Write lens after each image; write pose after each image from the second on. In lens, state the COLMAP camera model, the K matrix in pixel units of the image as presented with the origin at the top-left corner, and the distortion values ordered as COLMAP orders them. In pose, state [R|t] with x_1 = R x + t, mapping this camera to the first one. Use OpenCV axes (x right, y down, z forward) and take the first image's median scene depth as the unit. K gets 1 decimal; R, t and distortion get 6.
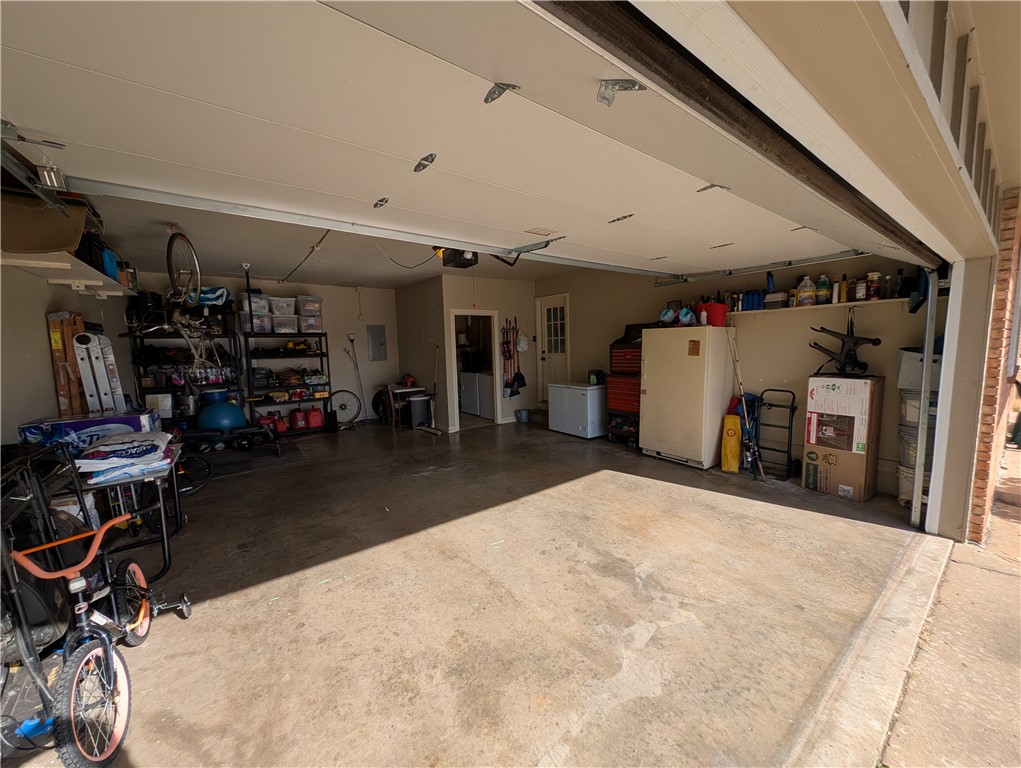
lens RADIAL K [[379.8, 0, 508.8], [0, 379.8, 383.6], [0, 0, 1]] dist [0.000277, -0.000914]
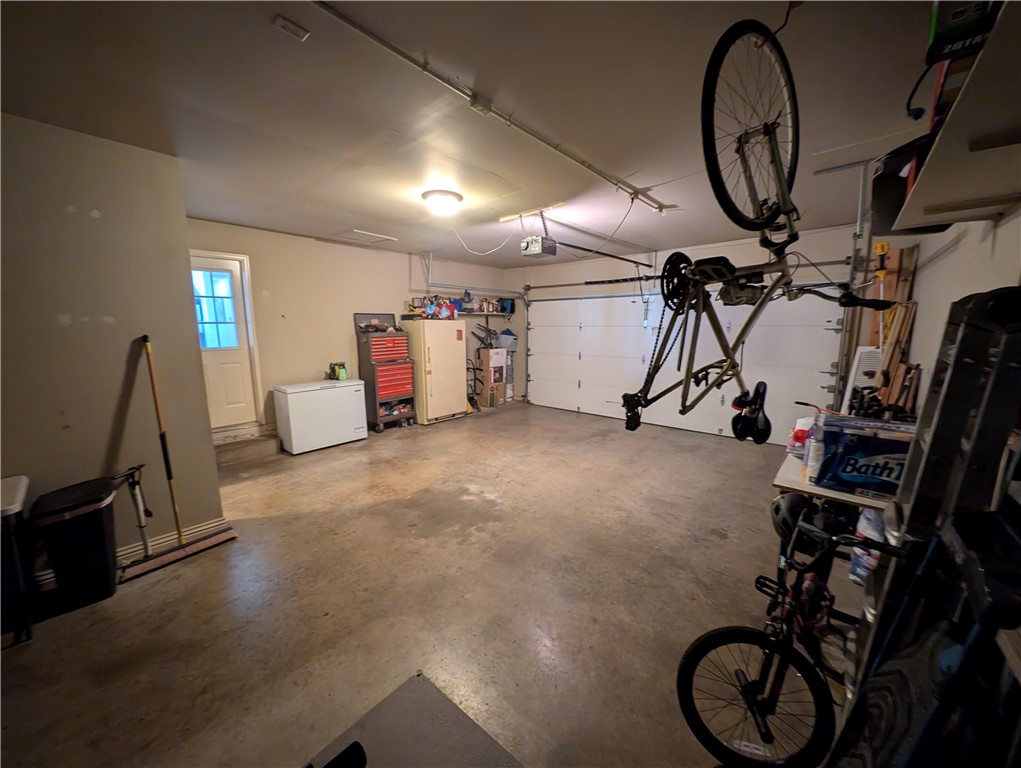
lens RADIAL K [[379.8, 0, 517.1], [0, 379.8, 383.8], [0, 0, 1]] dist [0.000277, -0.000914]
pose [[-0.230369, -0.123246, 0.965267, -0.936536], [0.108277, 0.982541, 0.151293, -0.101709], [-0.967061, 0.139369, -0.213003, 1.057966]]
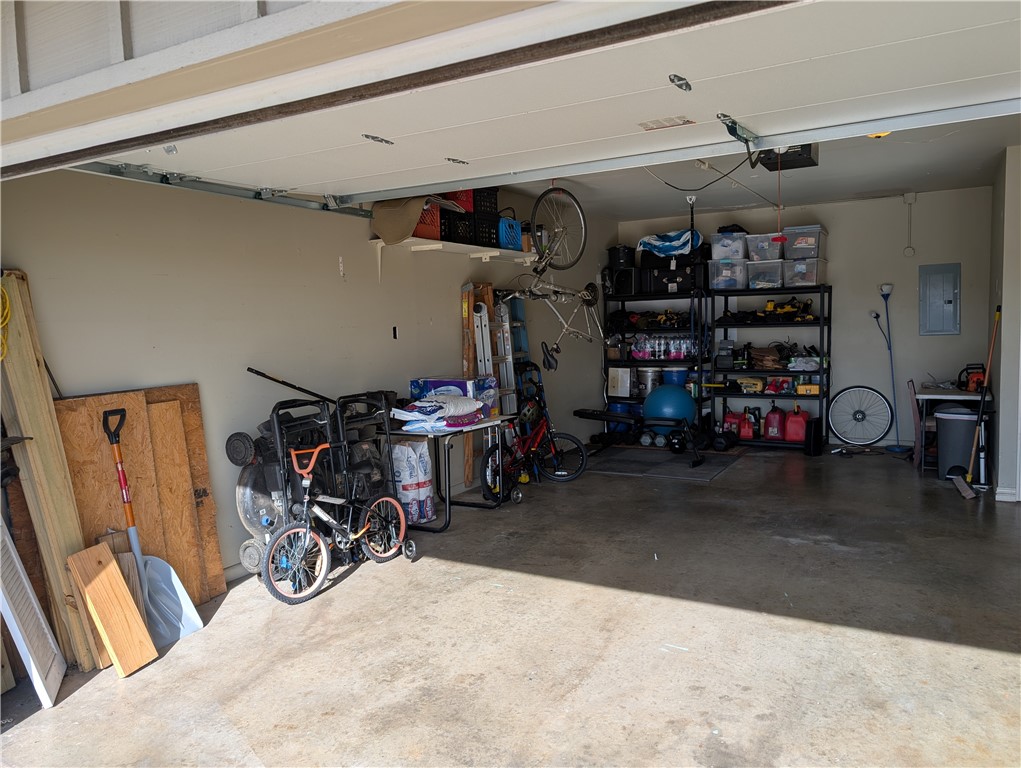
lens RADIAL K [[725.3, 0, 533.6], [0, 725.3, 382.2], [0, 0, 1]] dist [0.010156, -0.013033]
pose [[0.418077, 0.088302, -0.904110, 0.551004], [-0.076144, 0.995168, 0.061985, -0.030857], [0.905215, 0.042928, 0.422780, 0.185792]]
